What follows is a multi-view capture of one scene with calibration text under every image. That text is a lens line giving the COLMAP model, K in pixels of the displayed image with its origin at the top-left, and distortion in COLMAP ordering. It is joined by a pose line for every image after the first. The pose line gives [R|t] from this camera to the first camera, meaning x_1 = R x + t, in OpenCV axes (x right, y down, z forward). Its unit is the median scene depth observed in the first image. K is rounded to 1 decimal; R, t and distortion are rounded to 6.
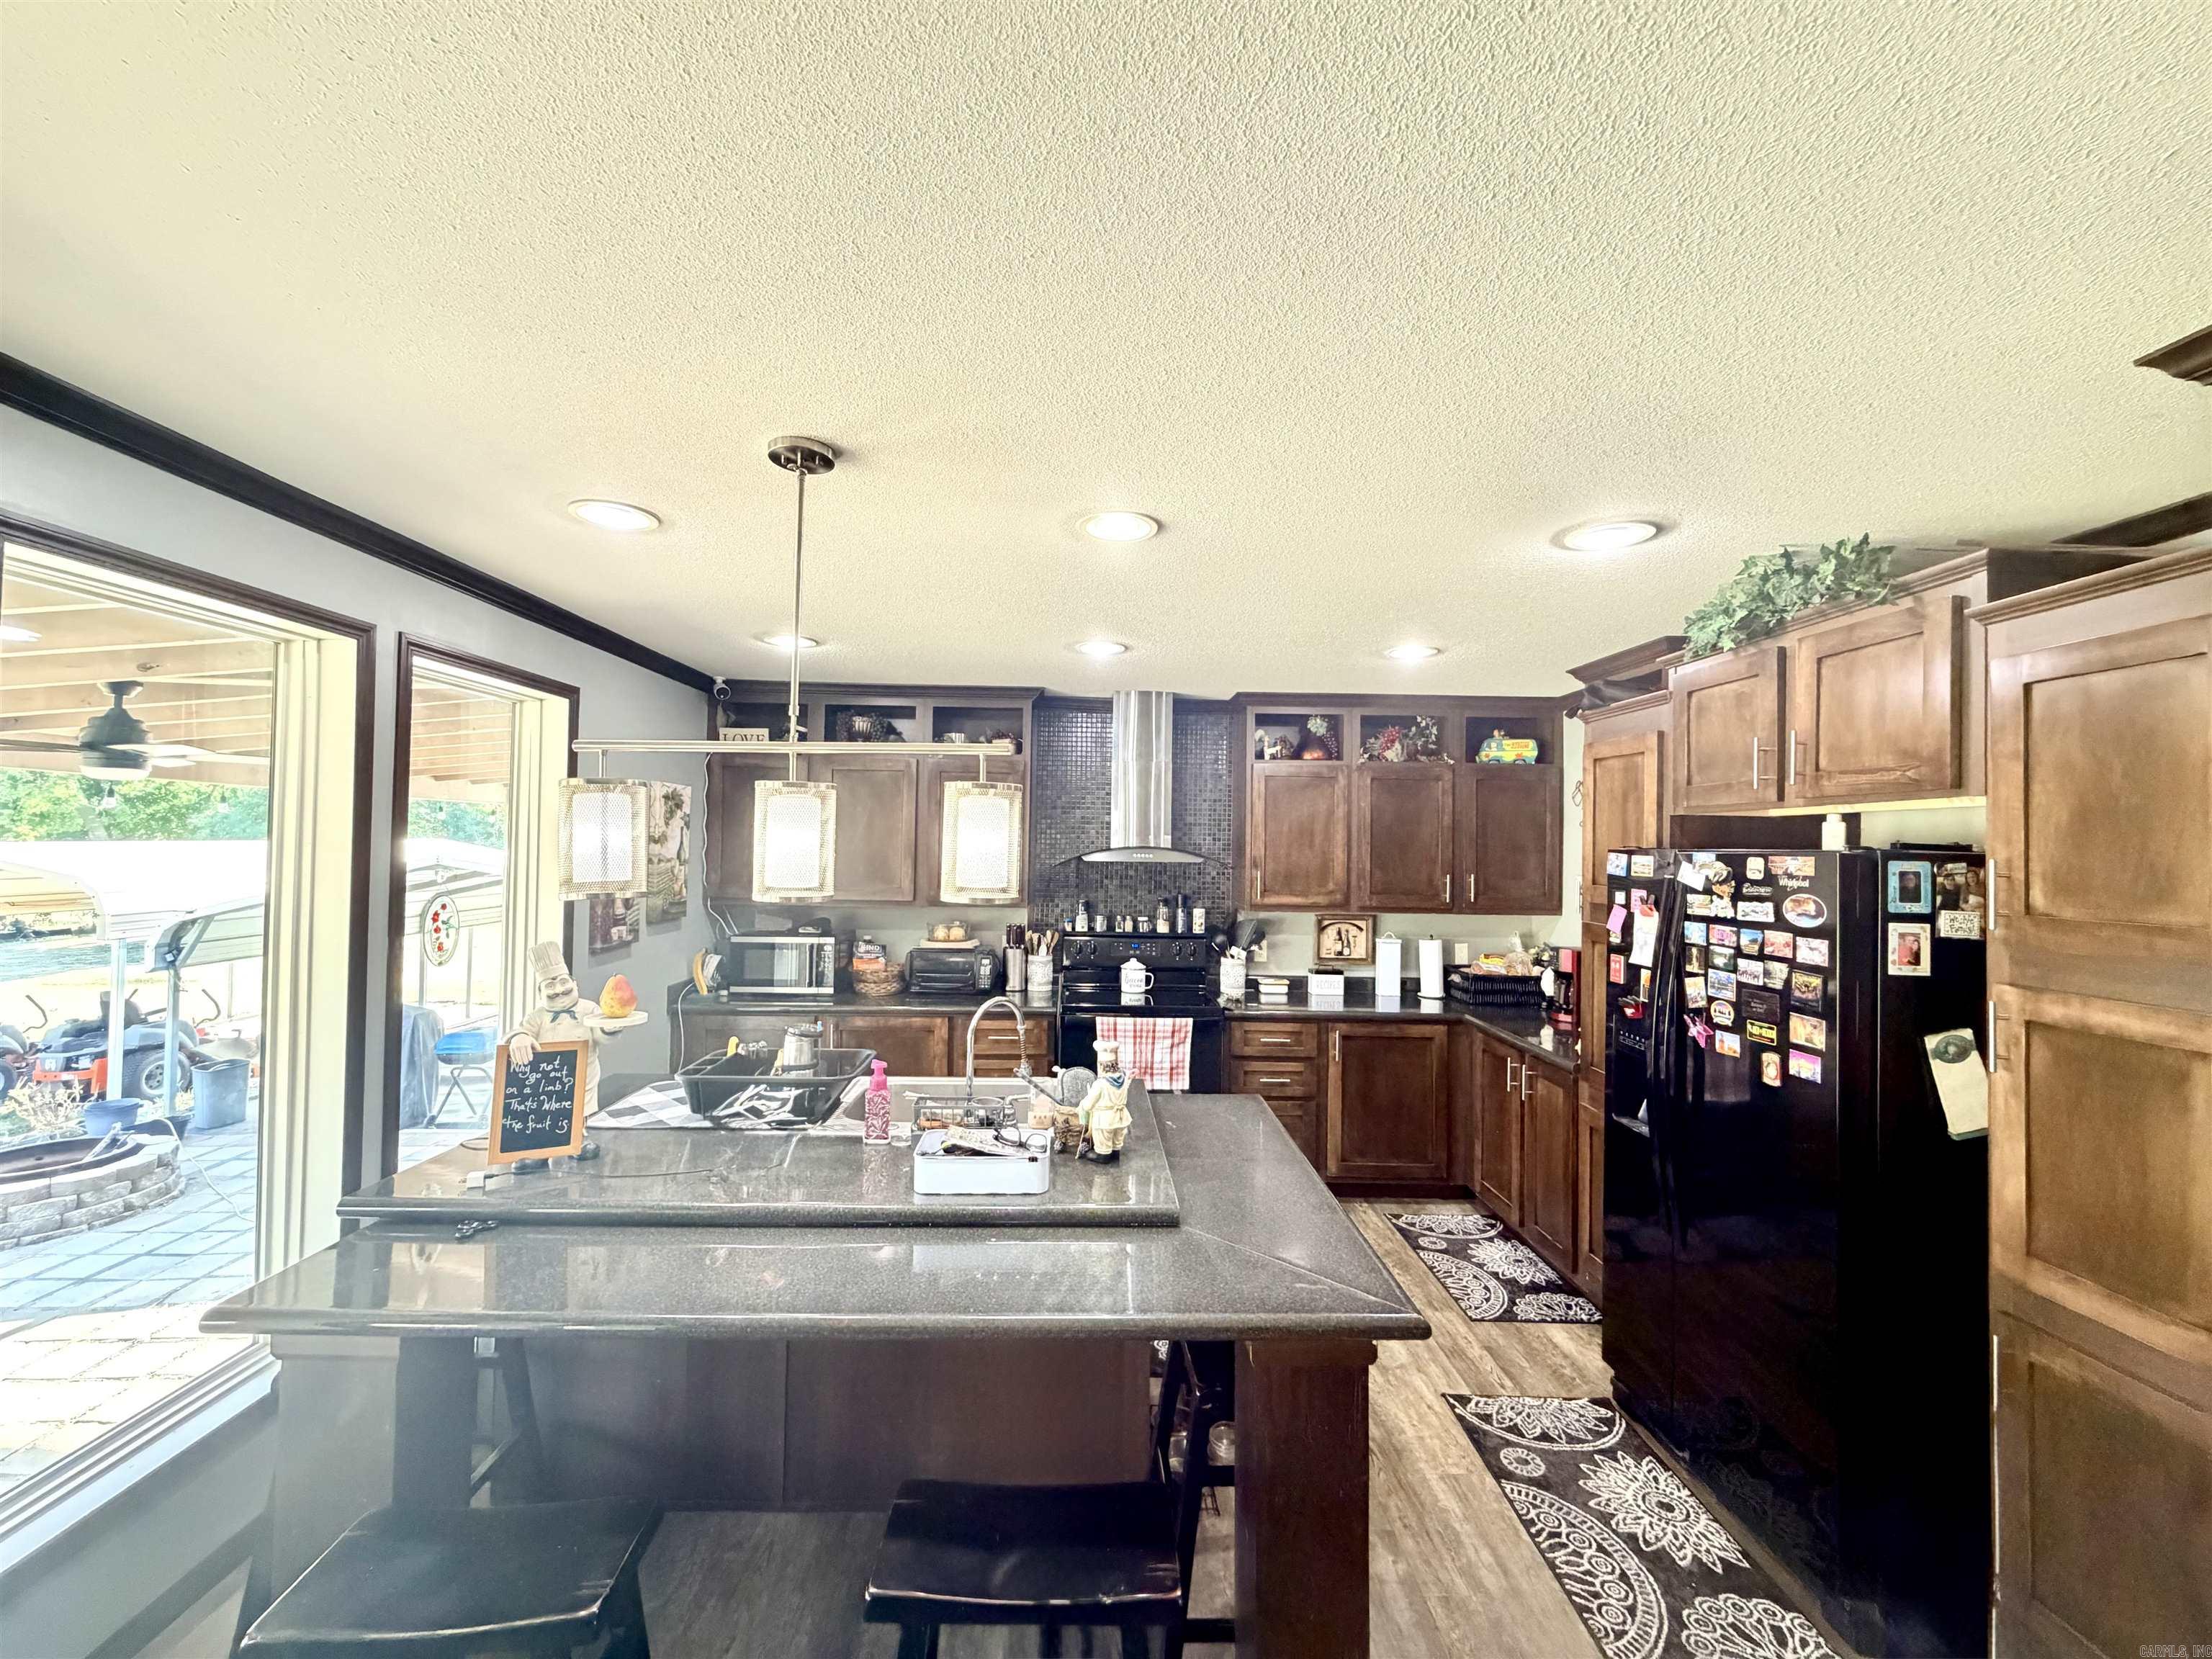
lens RADIAL K [[884.7, 0, 1098.5], [0, 884.7, 825.1], [0, 0, 1]] dist [0.000465, 0.000122]
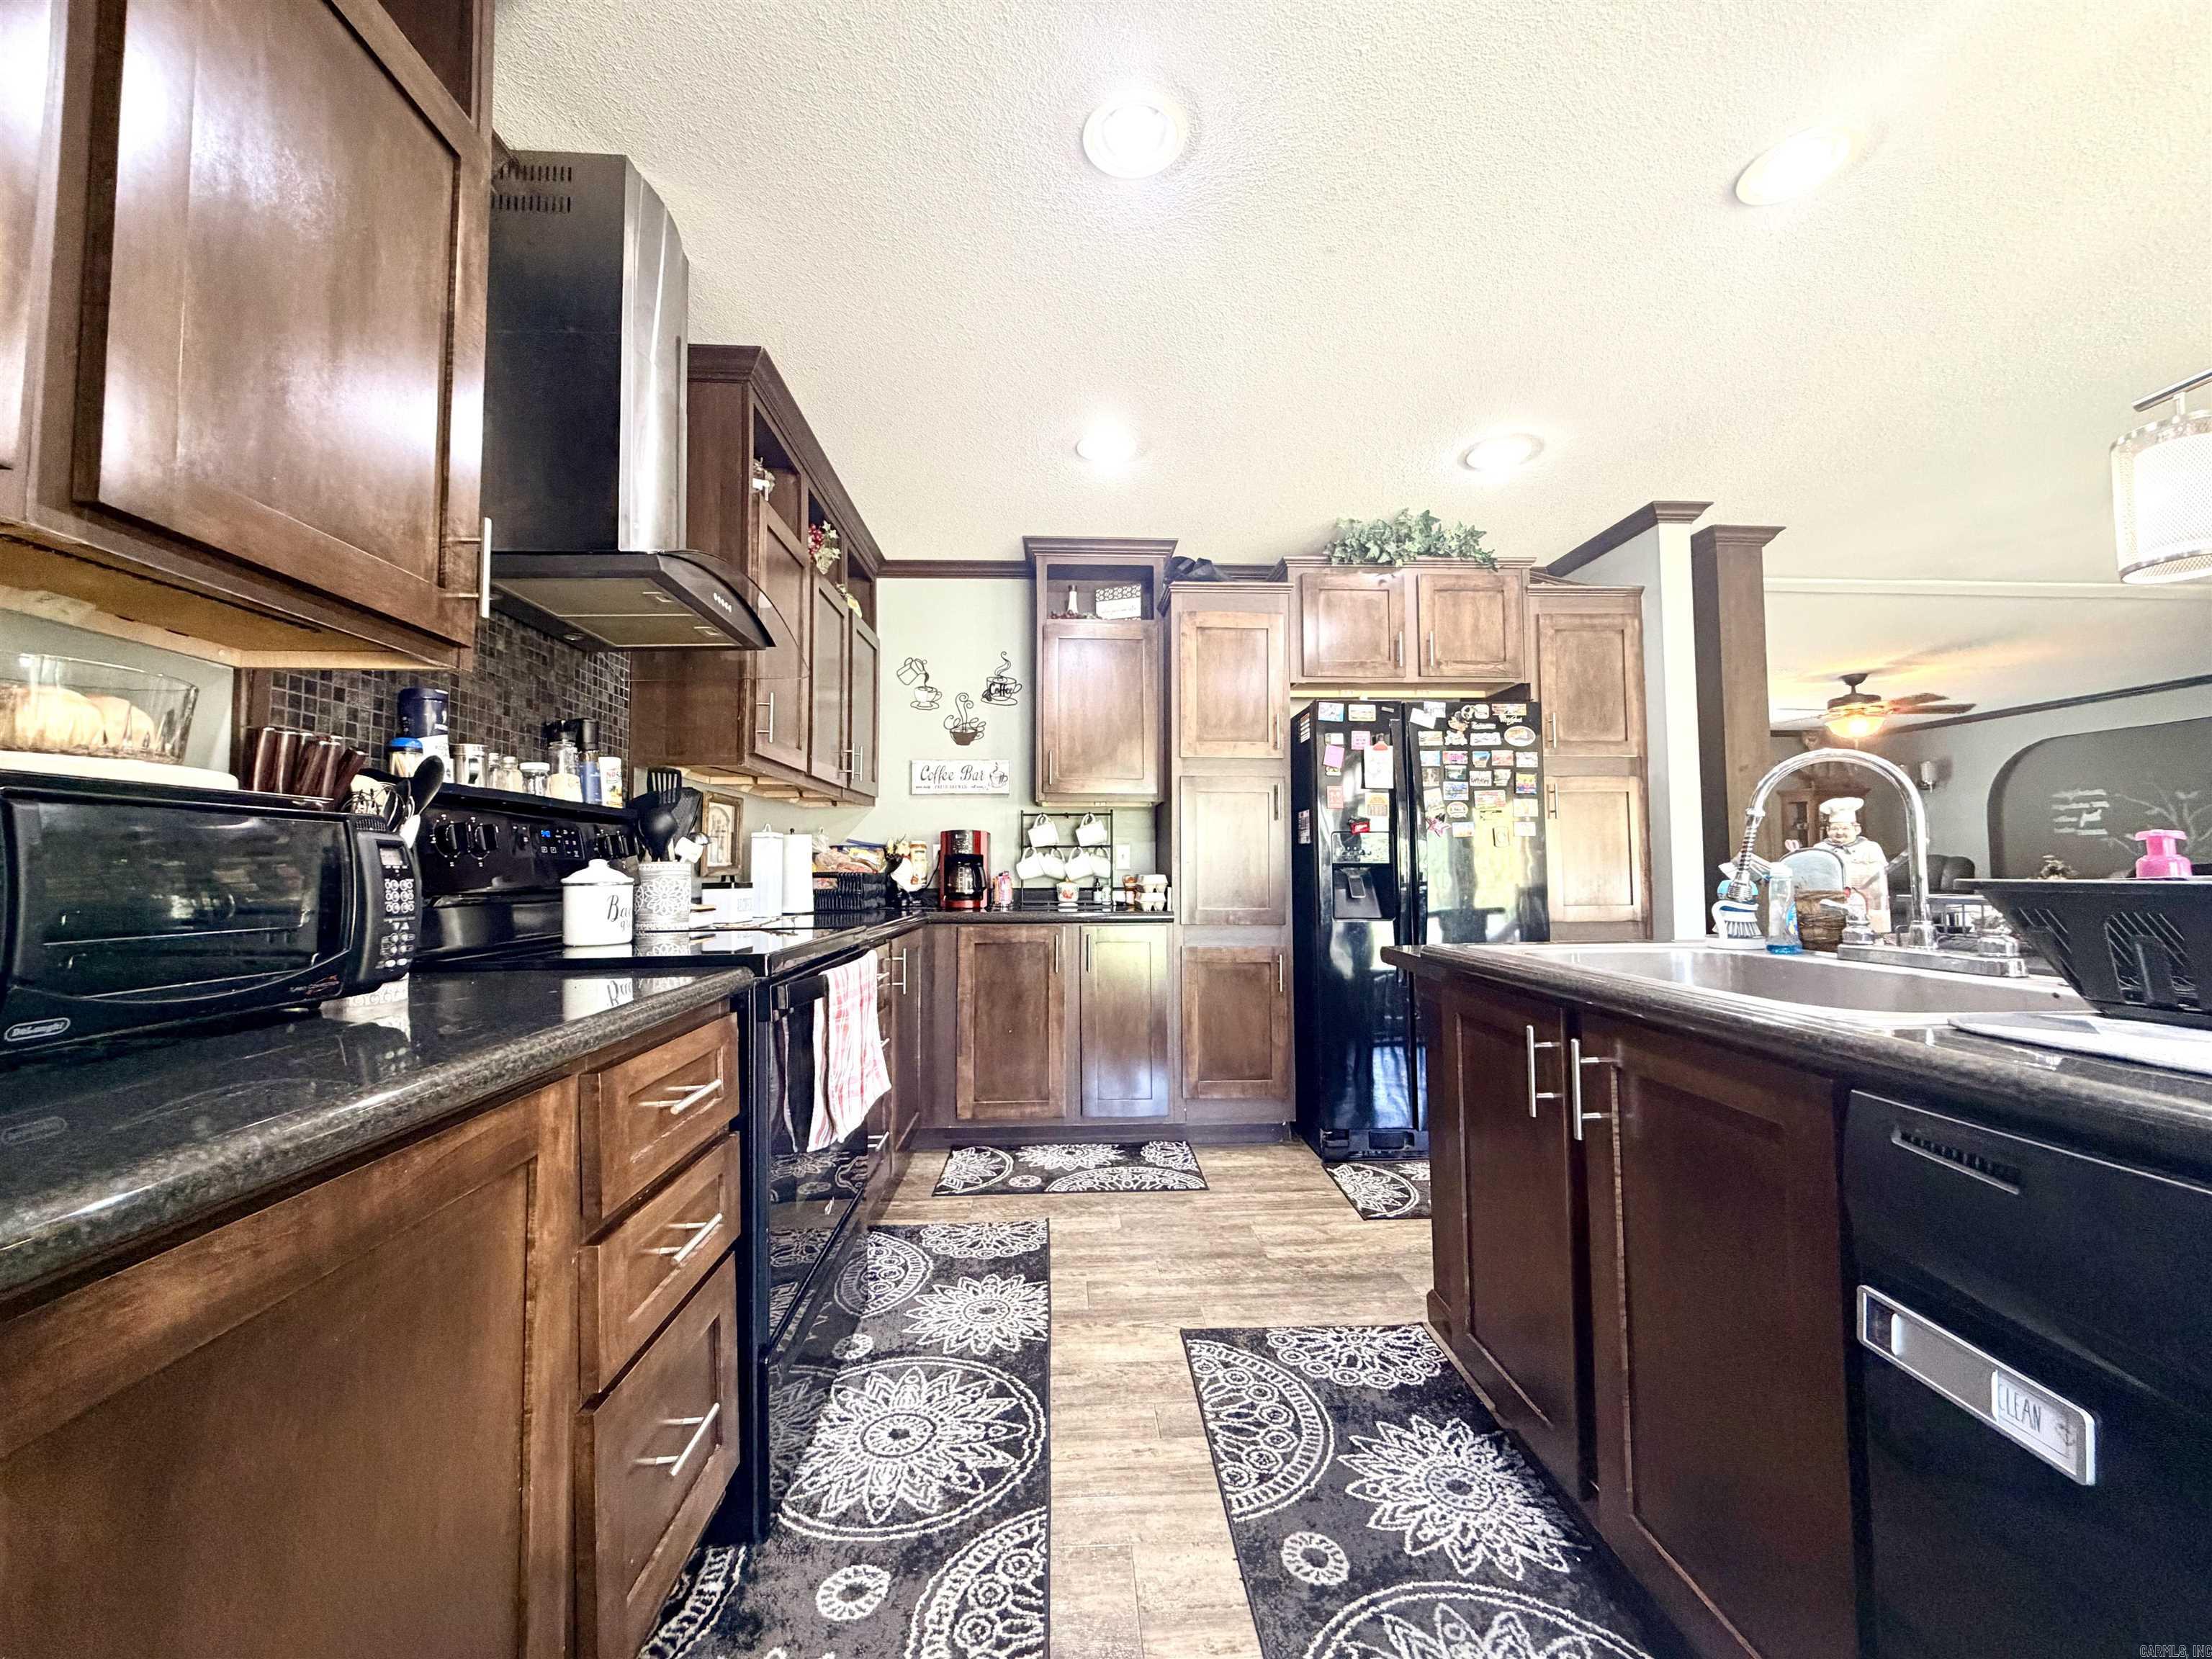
lens RADIAL K [[884.7, 0, 1098.5], [0, 884.7, 825.1], [0, 0, 1]] dist [0.000465, 0.000122]
pose [[-0.036478, 0.032287, 0.998813, -0.557906], [-0.020362, 0.999246, -0.033045, 0.225430], [-0.999127, -0.021543, -0.035793, 1.245436]]
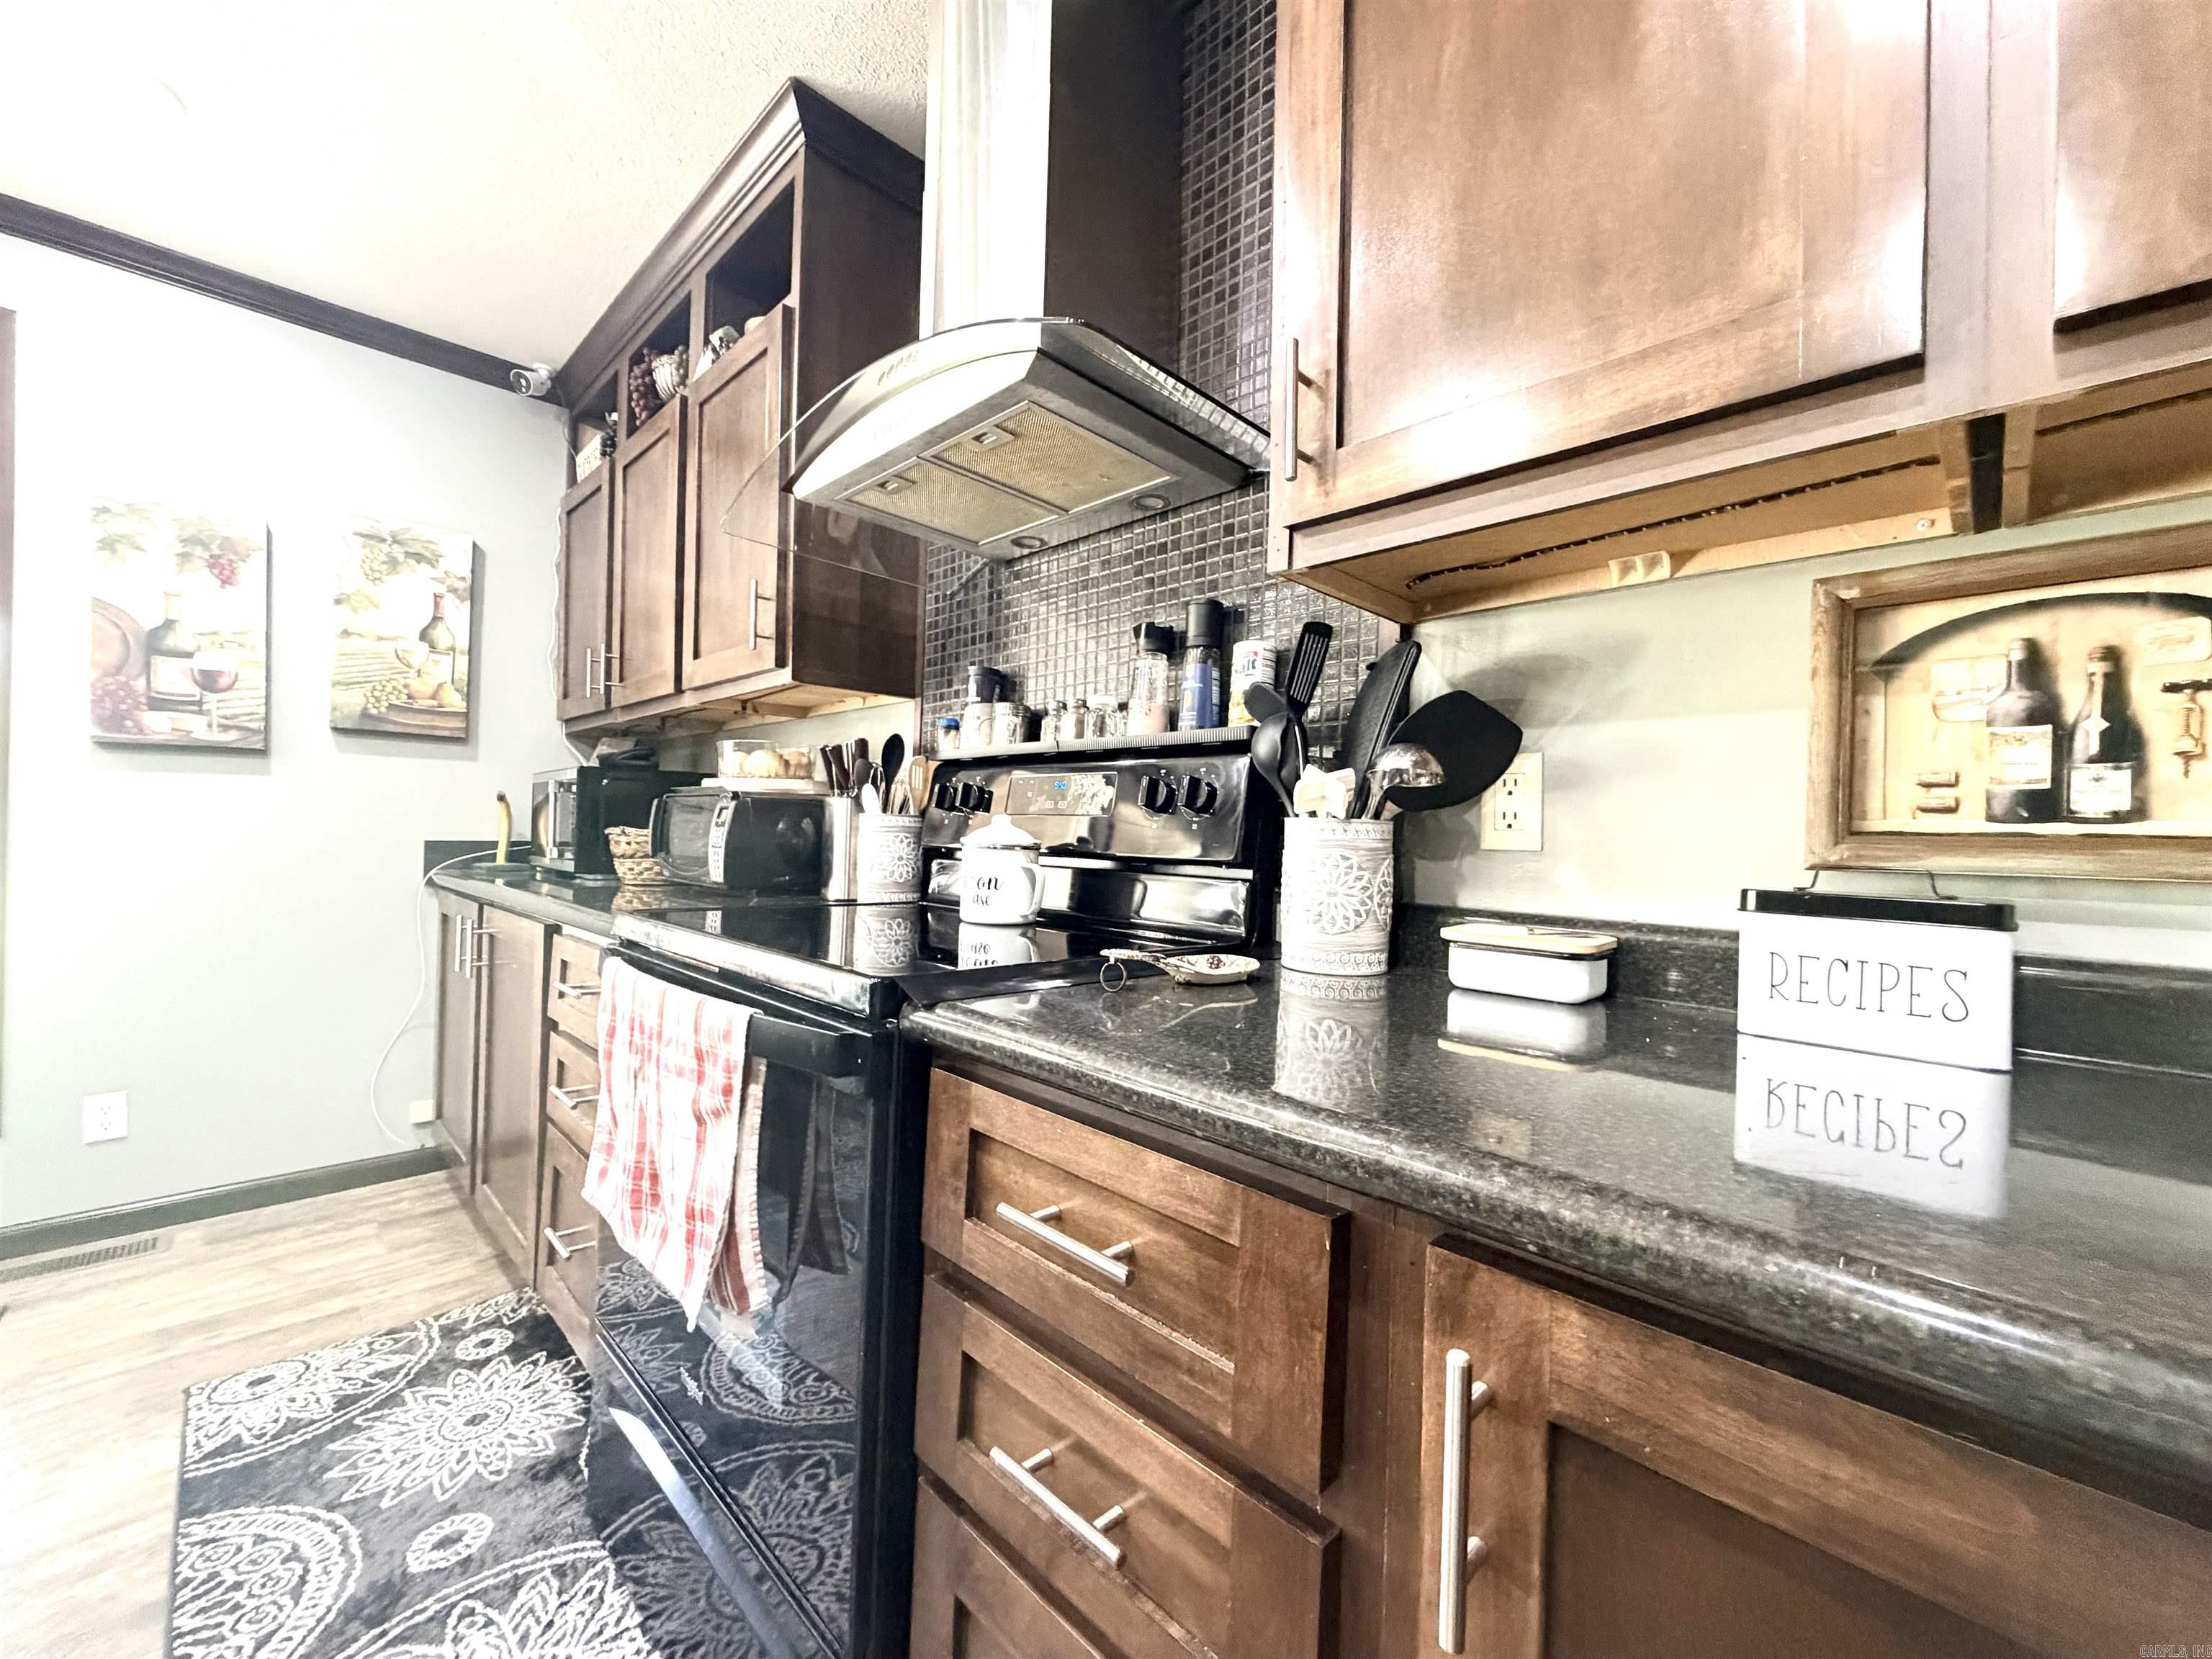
lens RADIAL K [[899.5, 0, 1111.2], [0, 899.5, 838.4], [0, 0, 1]] dist [0.003275, 0.000597]
pose [[0.691678, 0.001767, -0.722204, 0.452156], [0.005723, 0.999952, 0.007928, 0.244452], [0.722184, -0.009617, 0.691634, 1.273690]]
